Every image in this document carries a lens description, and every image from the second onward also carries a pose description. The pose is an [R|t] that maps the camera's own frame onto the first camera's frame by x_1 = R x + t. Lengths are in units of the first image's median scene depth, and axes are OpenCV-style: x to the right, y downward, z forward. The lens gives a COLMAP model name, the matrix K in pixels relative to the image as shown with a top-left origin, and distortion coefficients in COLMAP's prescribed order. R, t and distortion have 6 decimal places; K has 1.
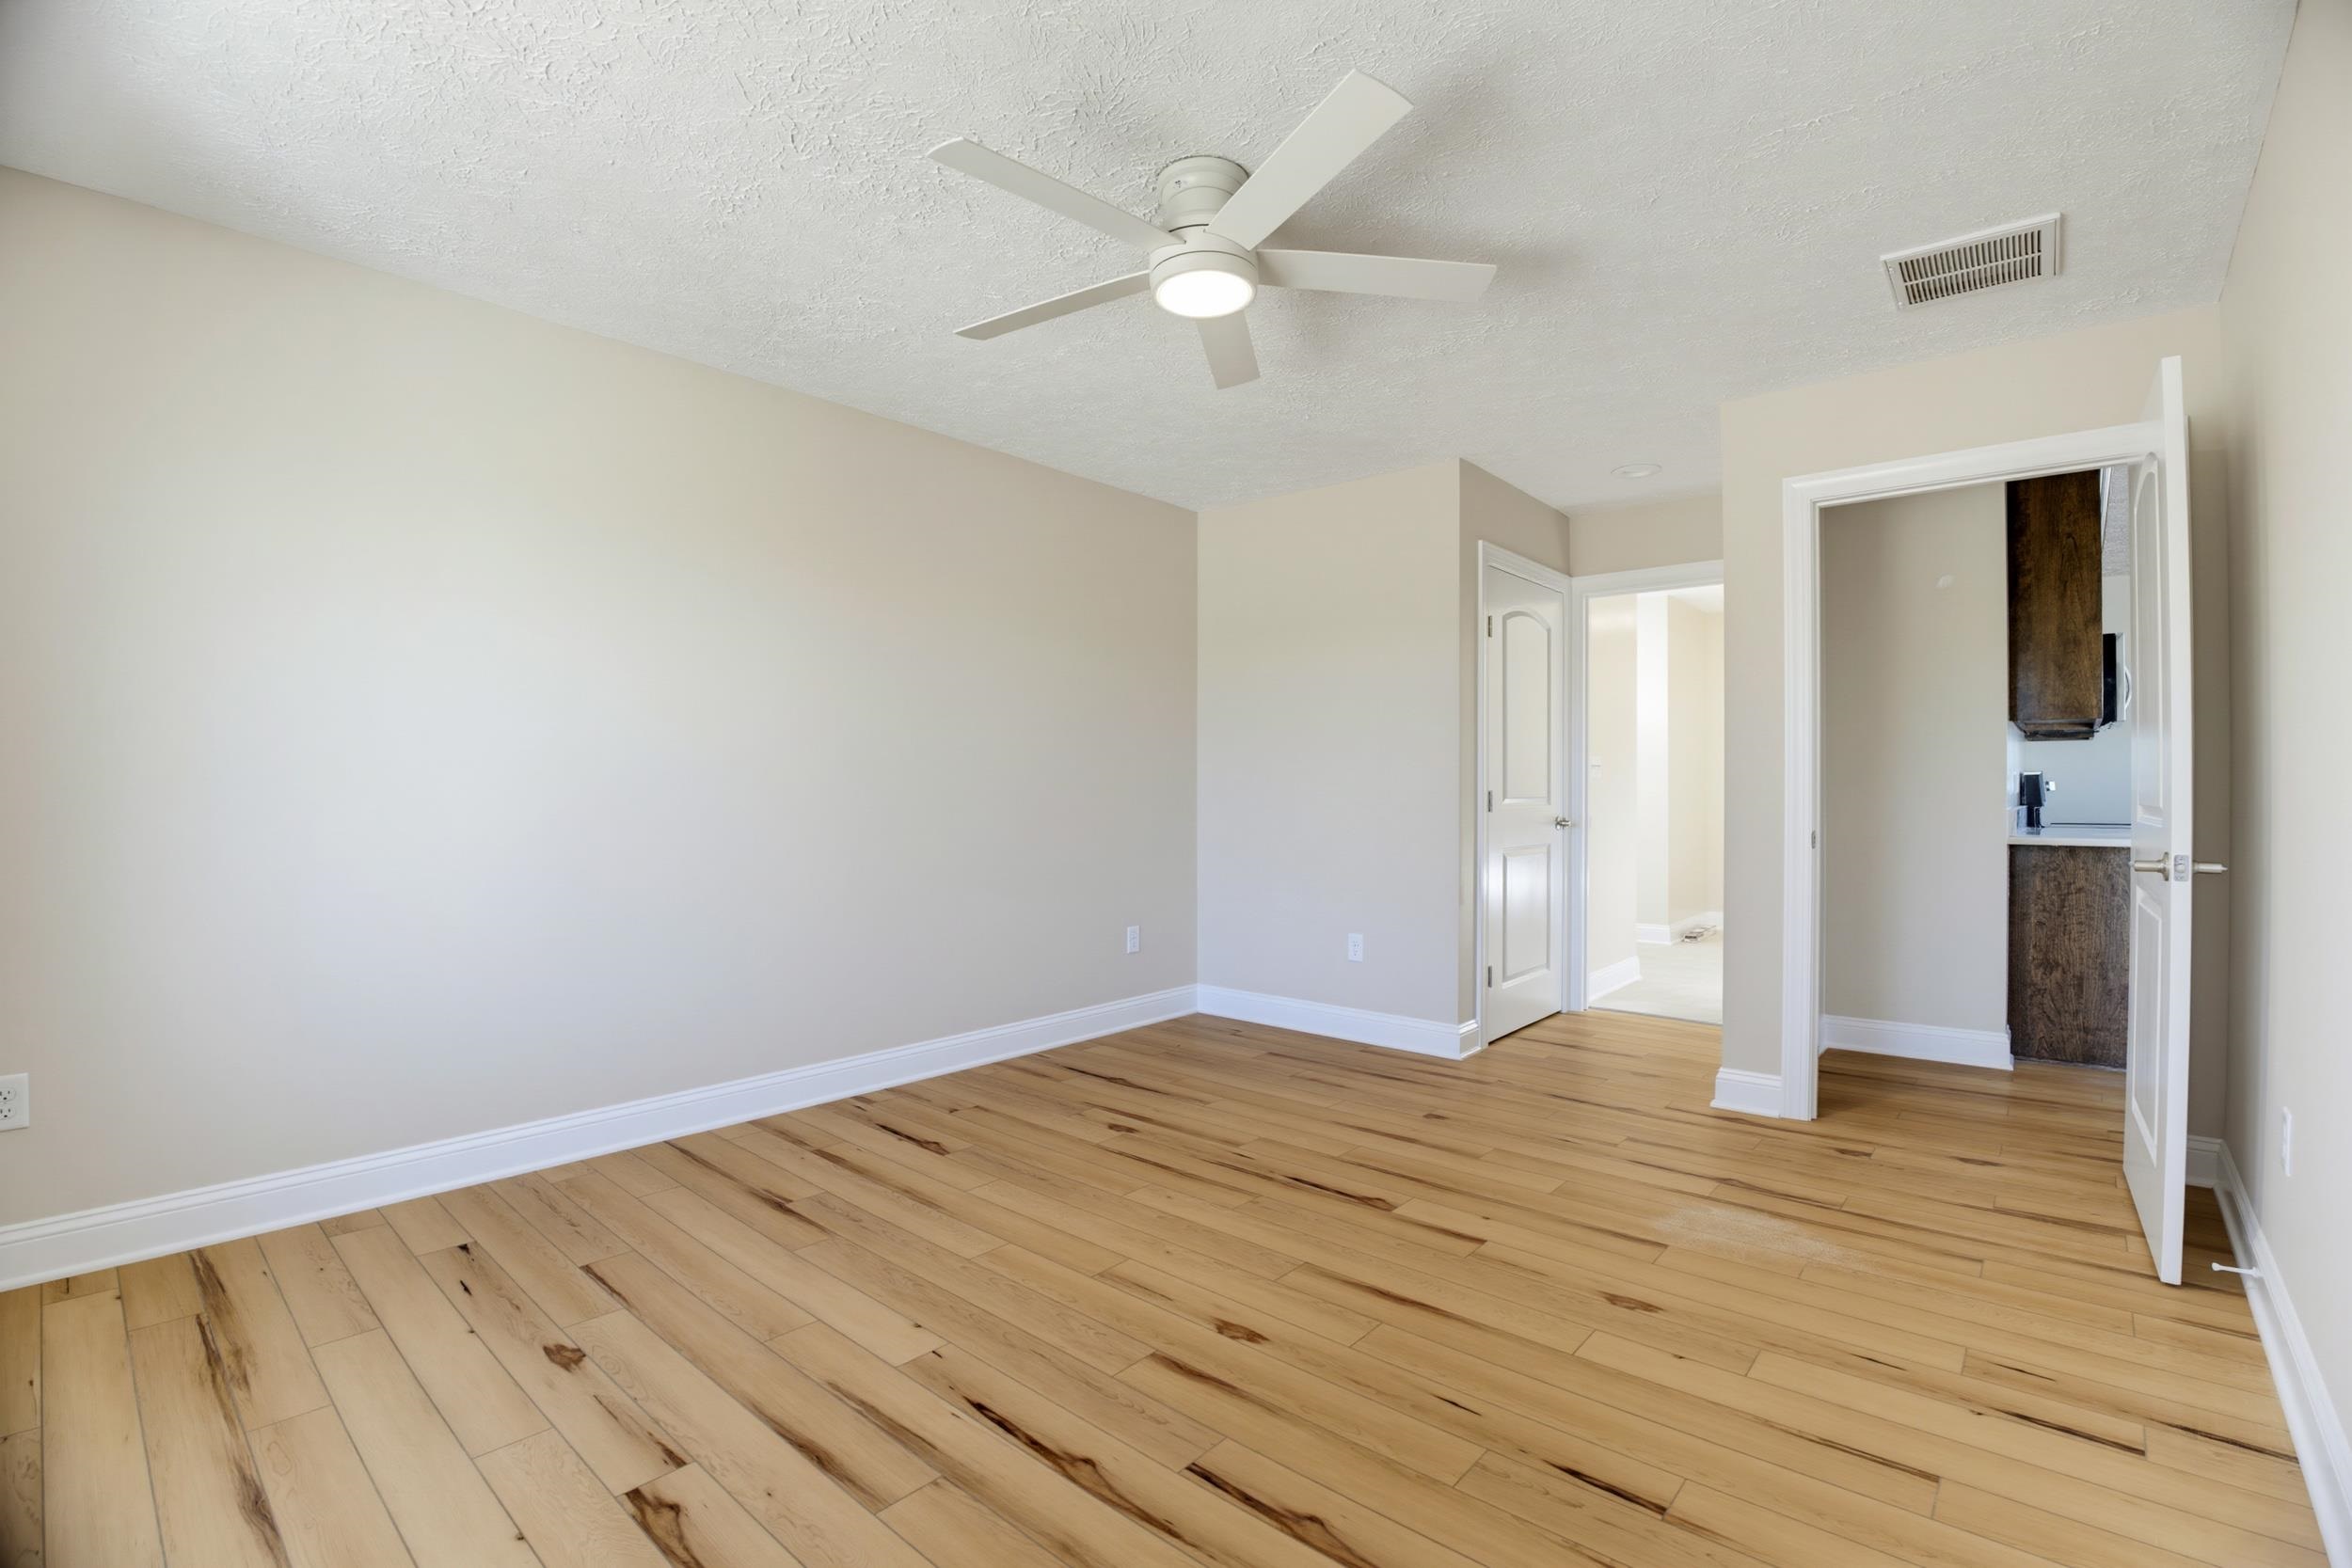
lens RADIAL K [[1043.0, 0, 1176.0], [0, 1043.0, 784.0], [0, 0, 1]] dist [-0.040688, -0.000009]
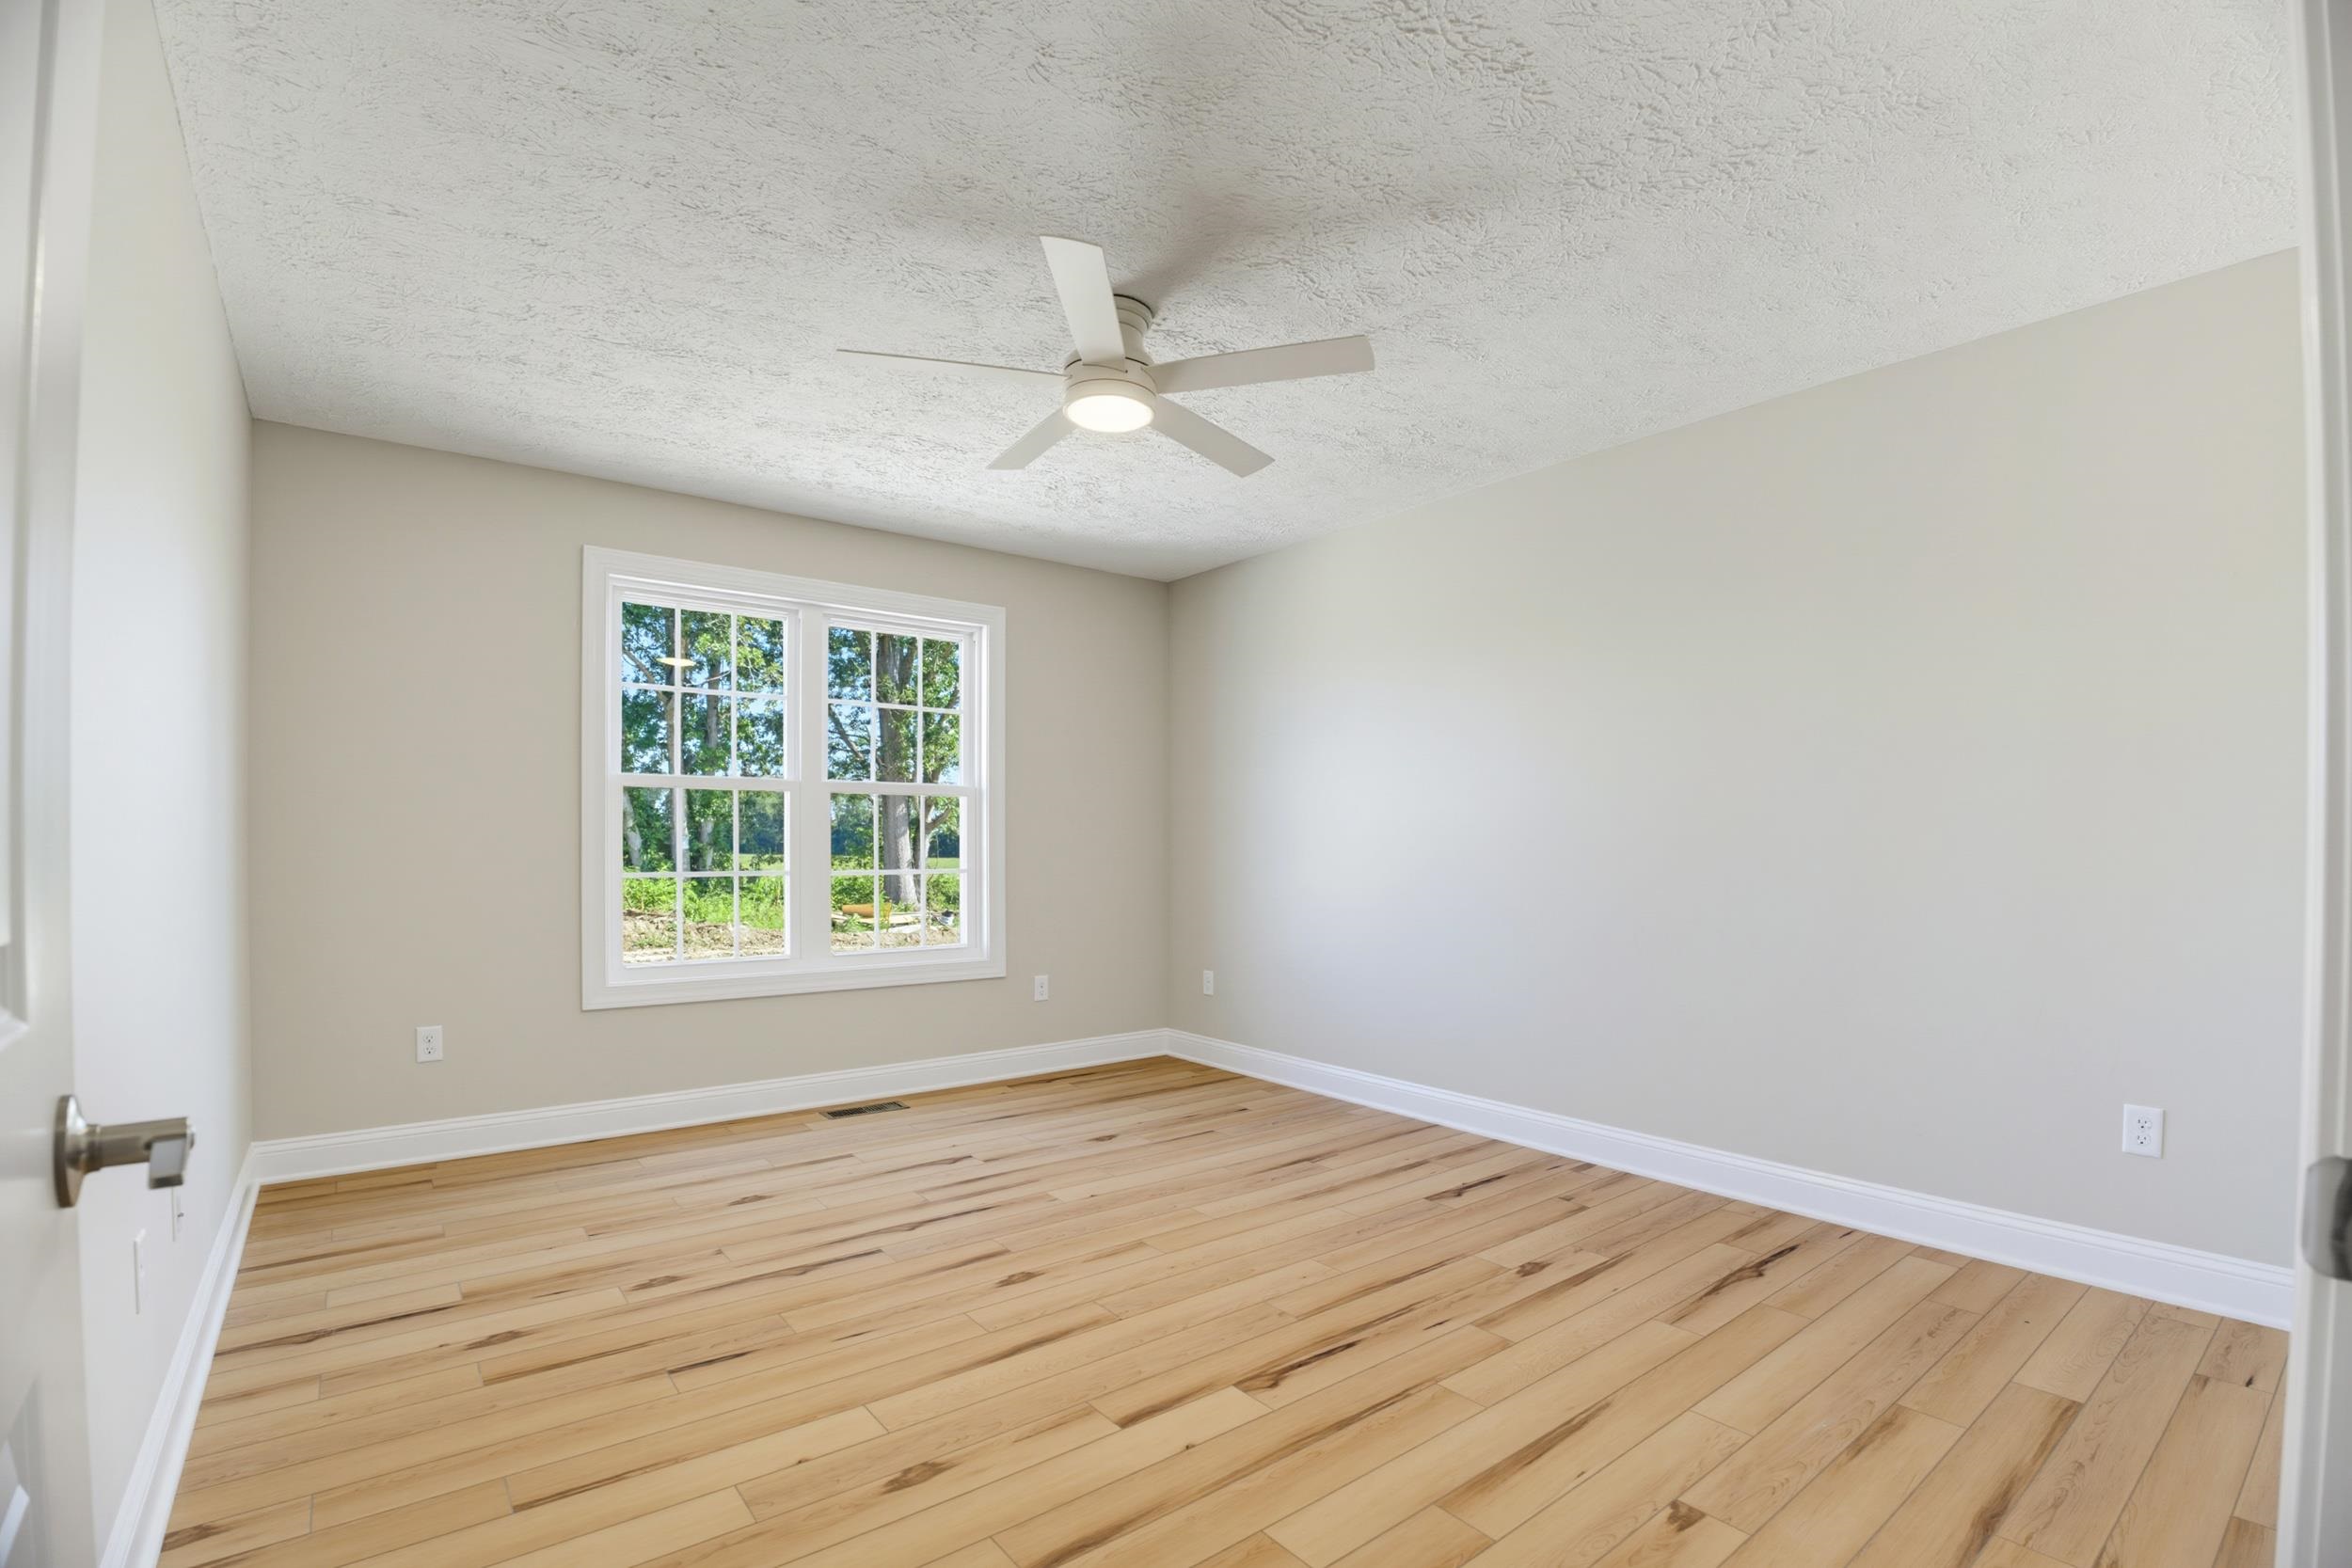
lens RADIAL K [[1064.8, 0, 1176.1], [0, 1064.8, 843.8], [0, 0, 1]] dist [-0.034921, 0.000144]
pose [[-0.178103, 0.001887, -0.984010, 0.931910], [0.005853, 0.999983, 0.000858, 0.002152], [0.983994, -0.005606, -0.178111, 1.026288]]
